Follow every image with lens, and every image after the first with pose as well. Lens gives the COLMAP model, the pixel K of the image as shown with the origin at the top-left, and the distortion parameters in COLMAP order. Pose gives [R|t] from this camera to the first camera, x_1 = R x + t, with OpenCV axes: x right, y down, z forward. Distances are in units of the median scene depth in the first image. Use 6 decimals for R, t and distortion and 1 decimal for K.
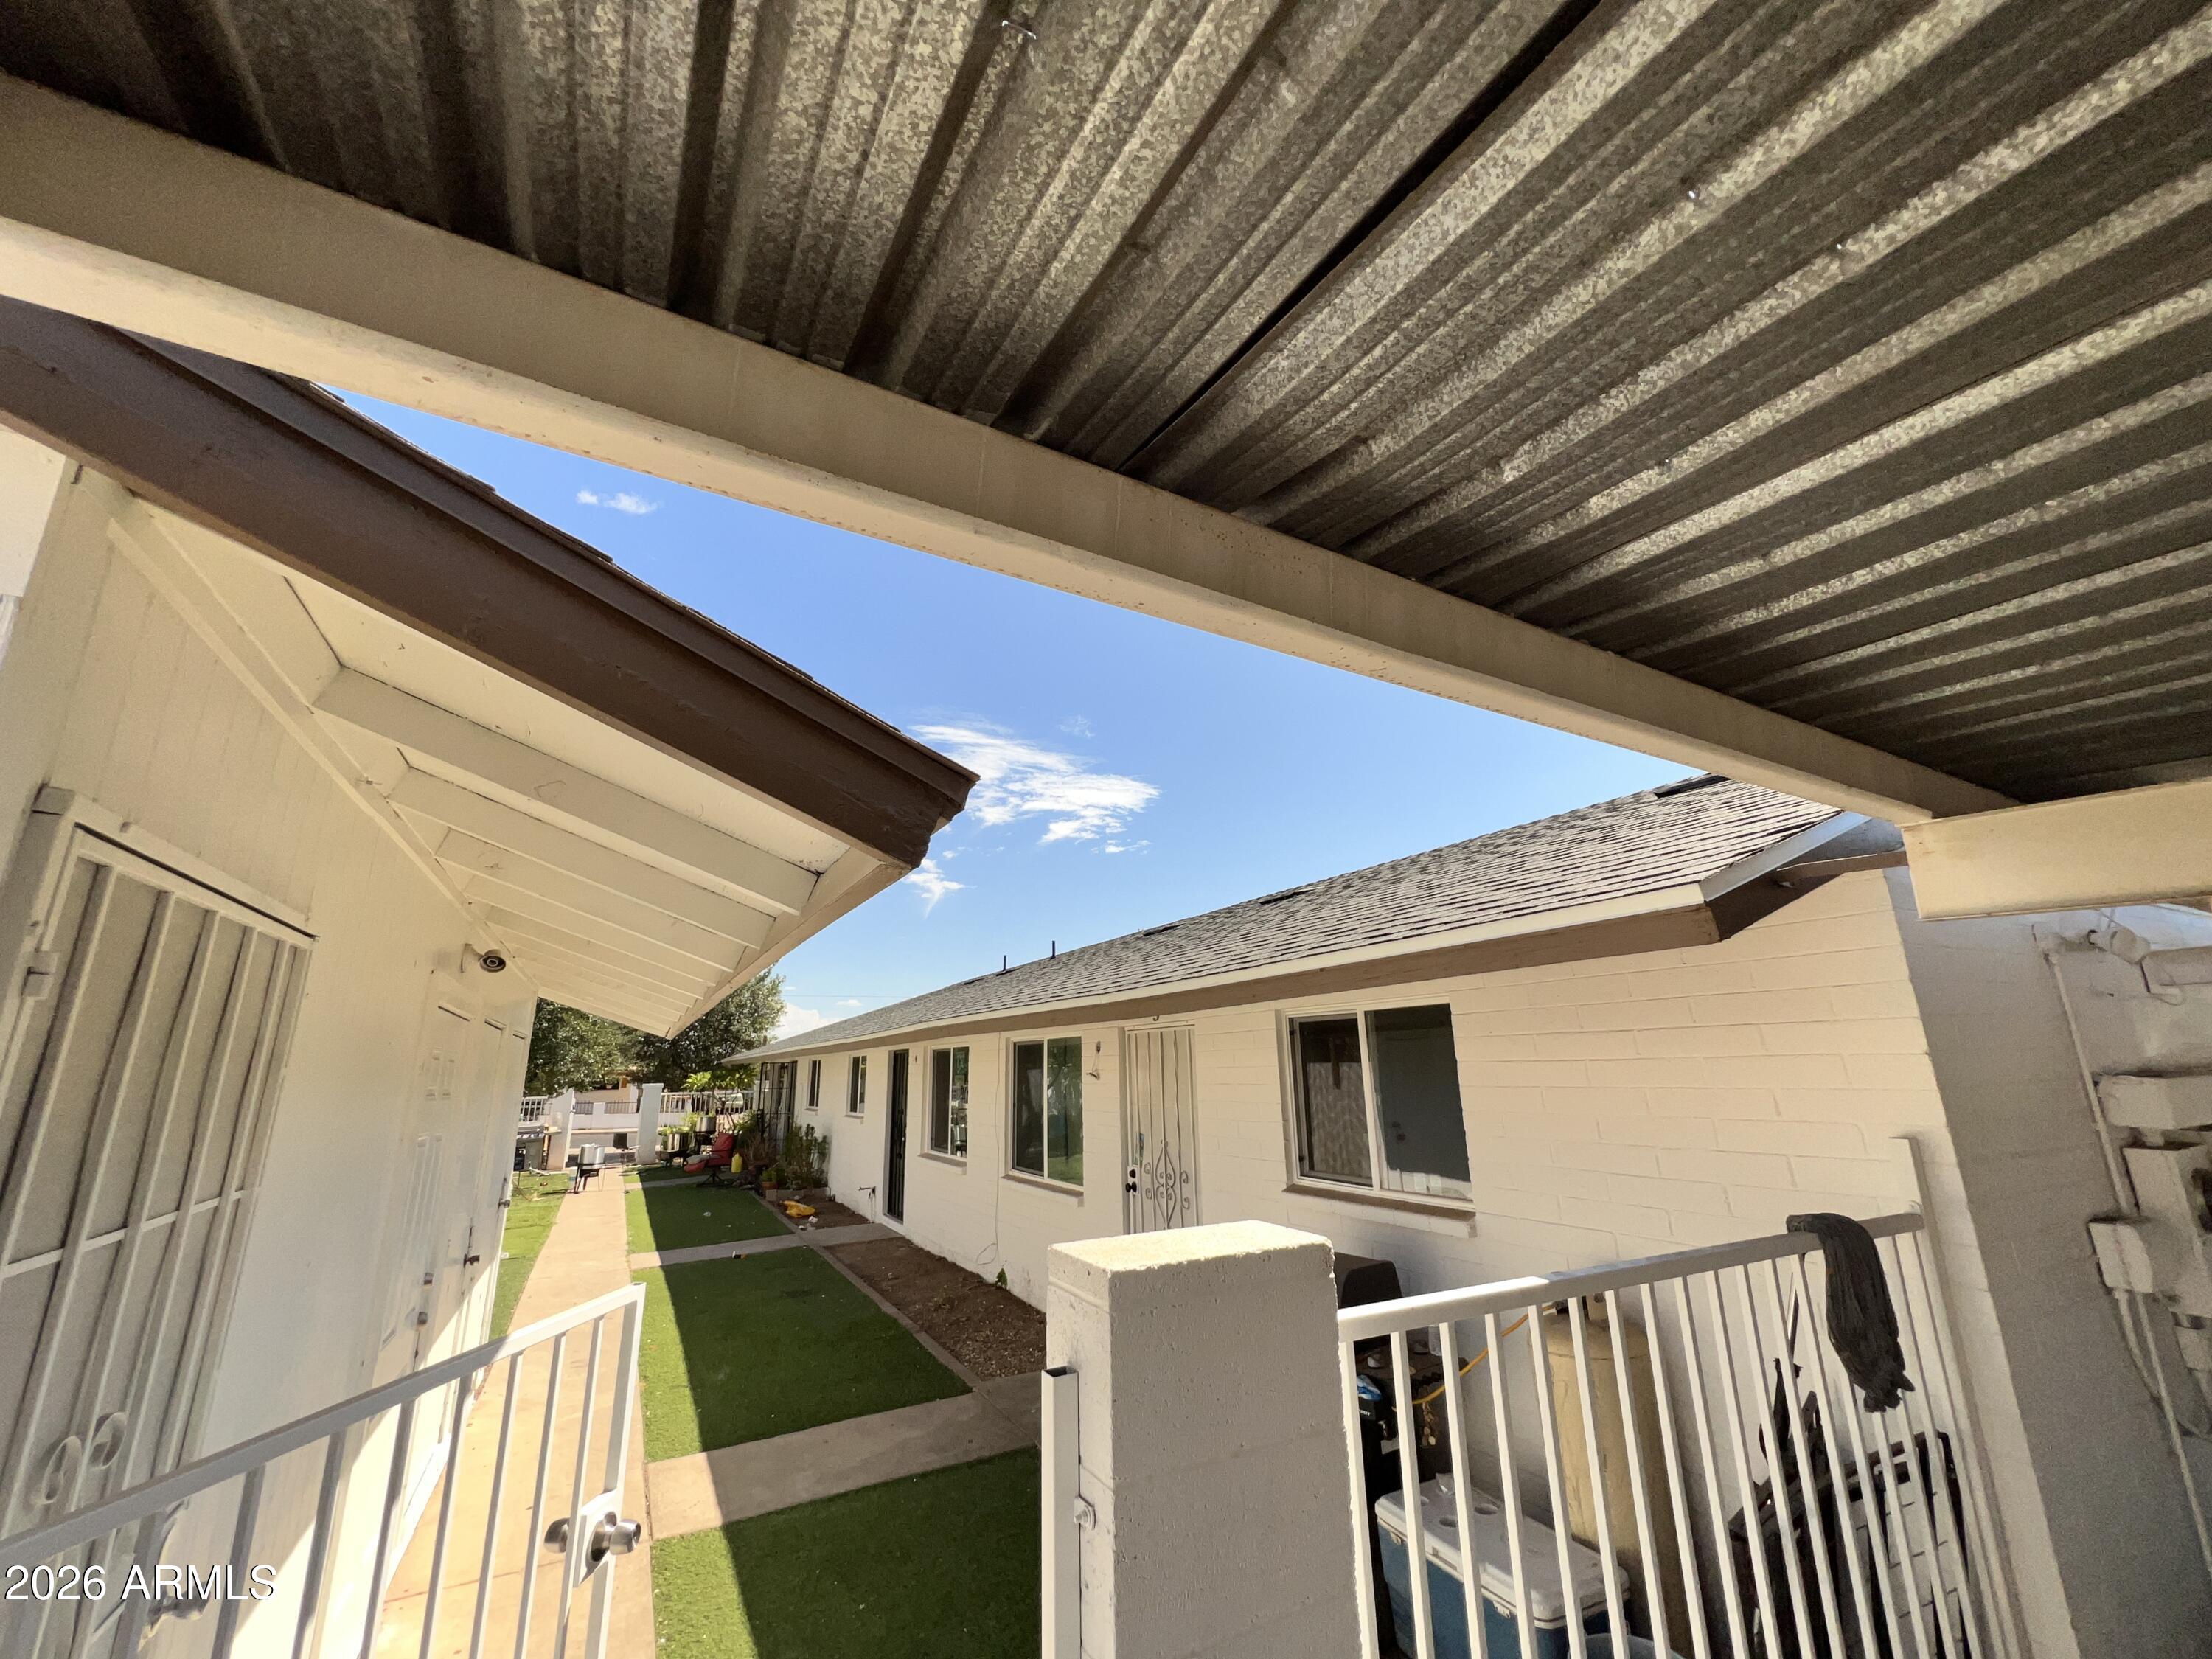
lens RADIAL K [[886.2, 0, 1110.8], [0, 886.2, 830.8], [0, 0, 1]] dist [0.001445, -0.000565]
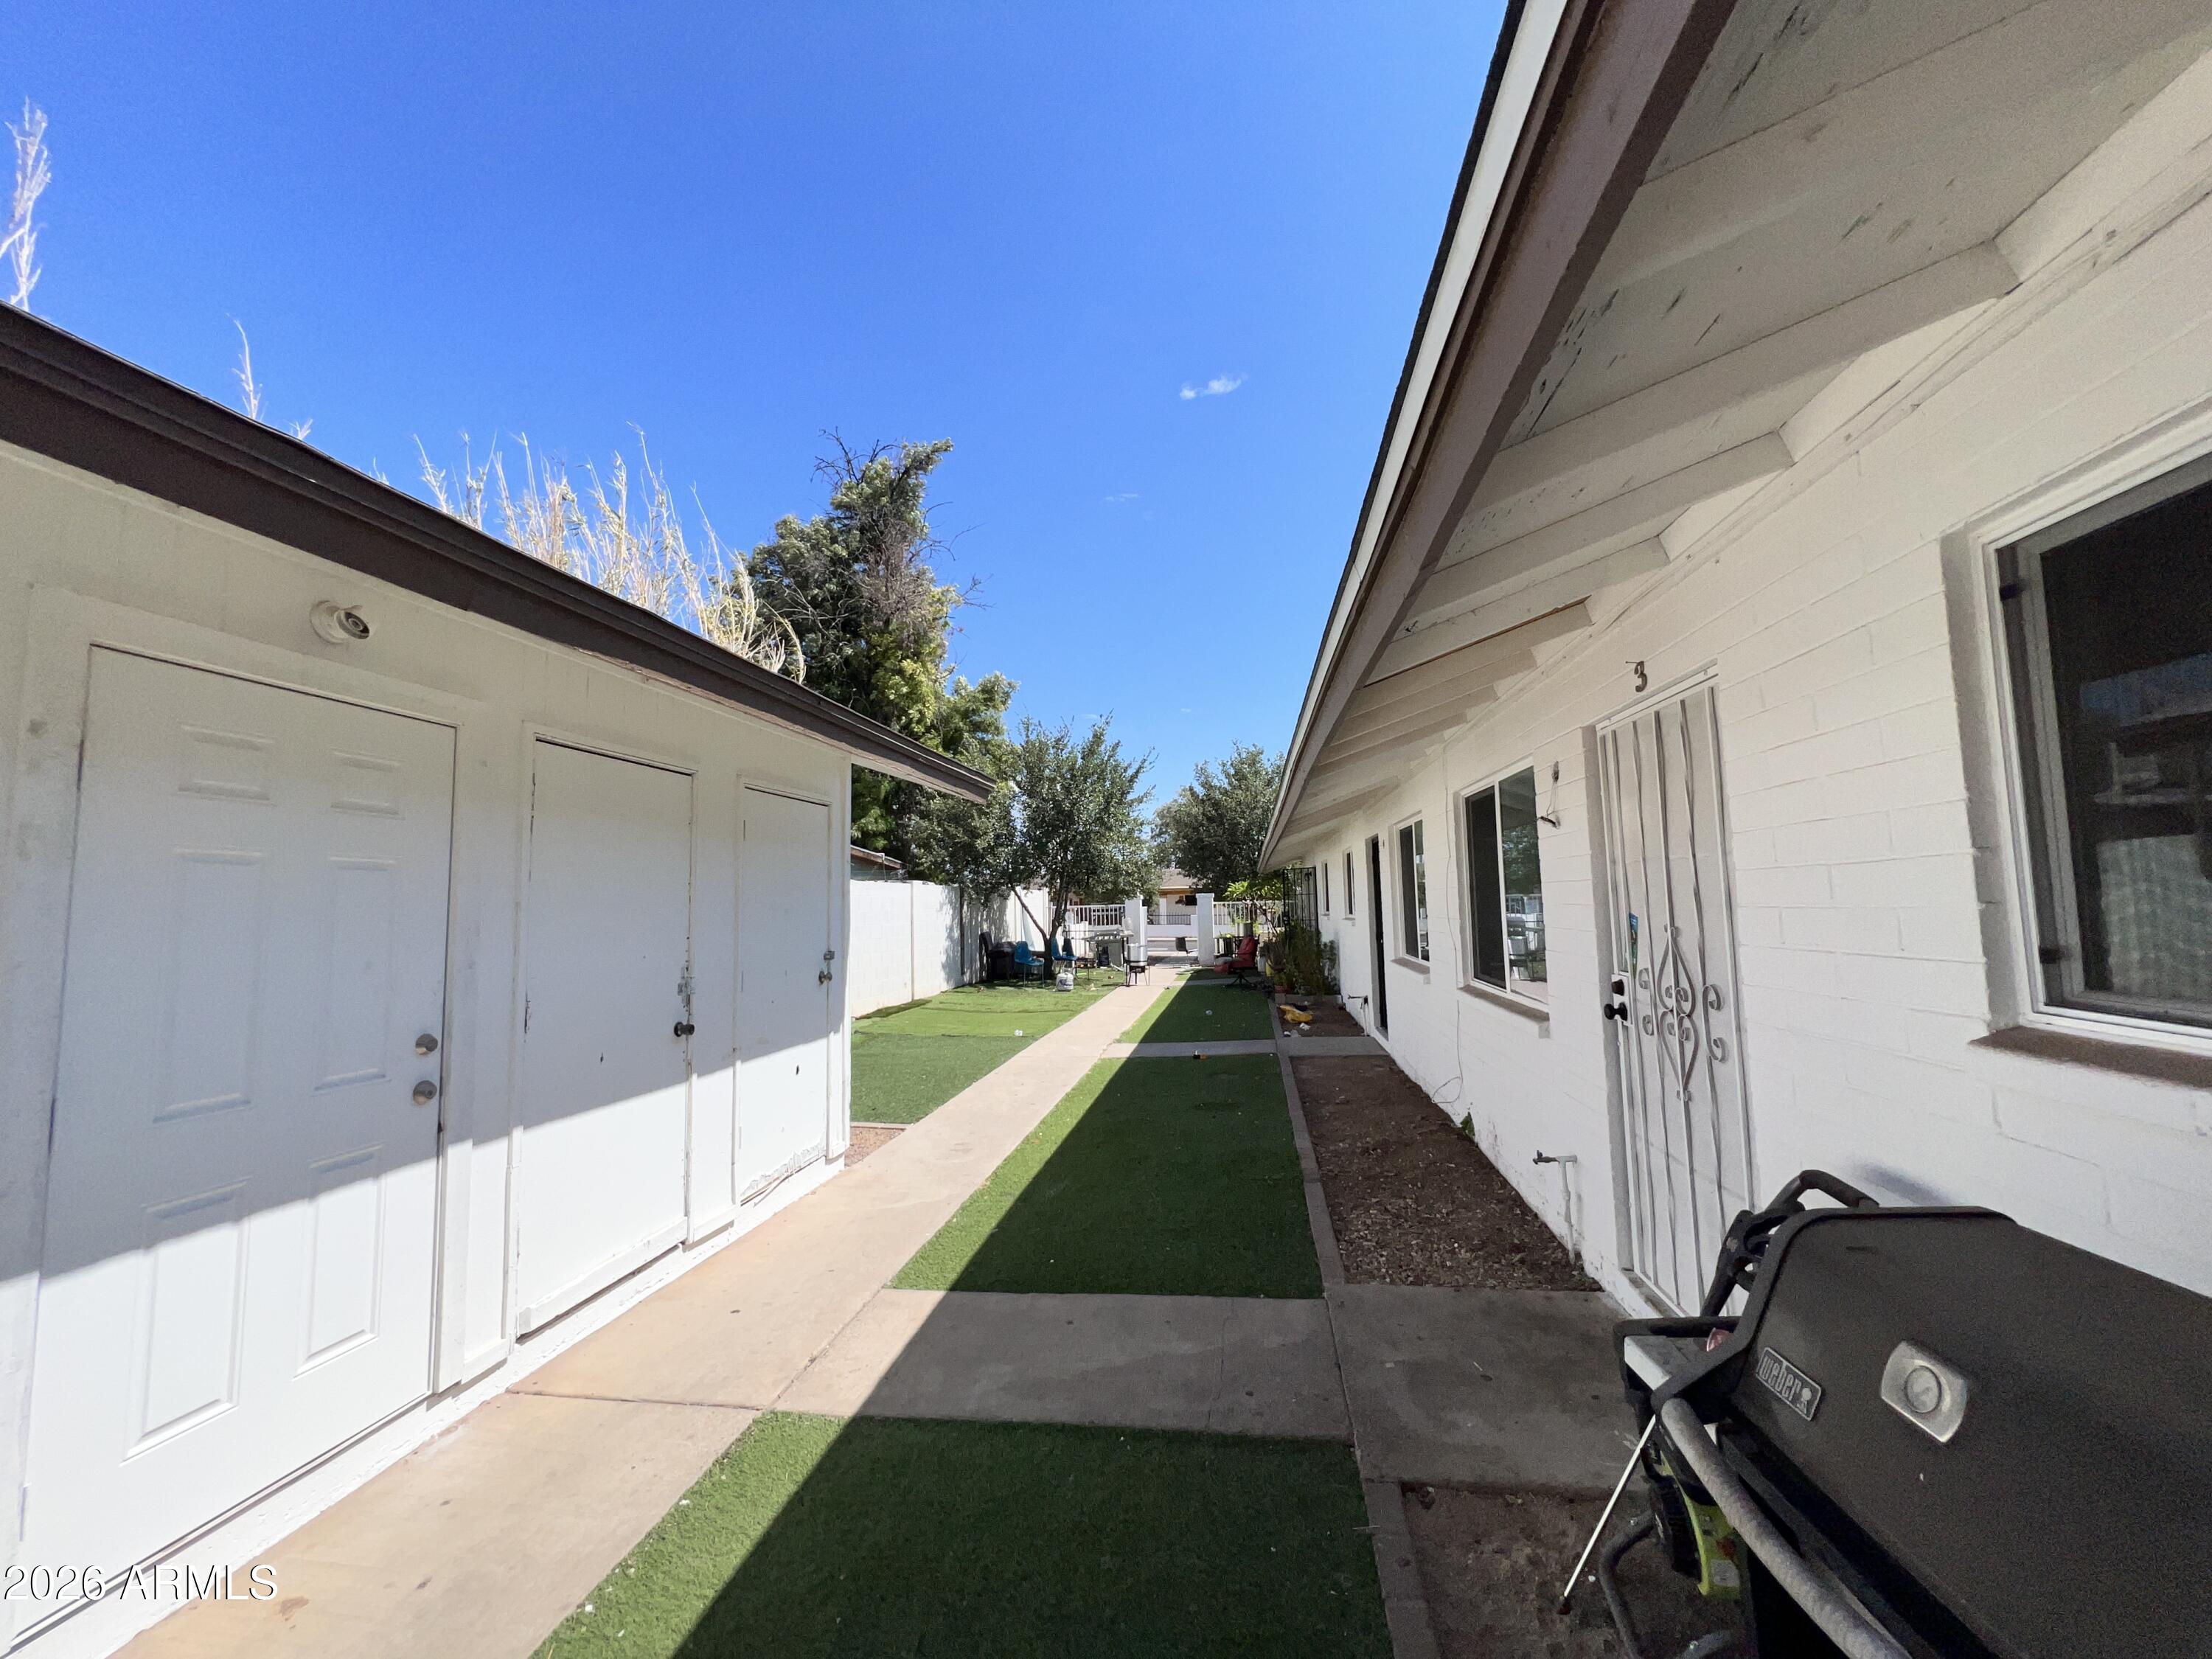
lens RADIAL K [[886.2, 0, 1103.4], [0, 886.2, 836.0], [0, 0, 1]] dist [0.001445, -0.000565]
pose [[0.793089, -0.048966, -0.607134, 0.110235], [0.168651, 0.975447, 0.141635, 0.176811], [0.585292, -0.214723, 0.781874, 0.438092]]
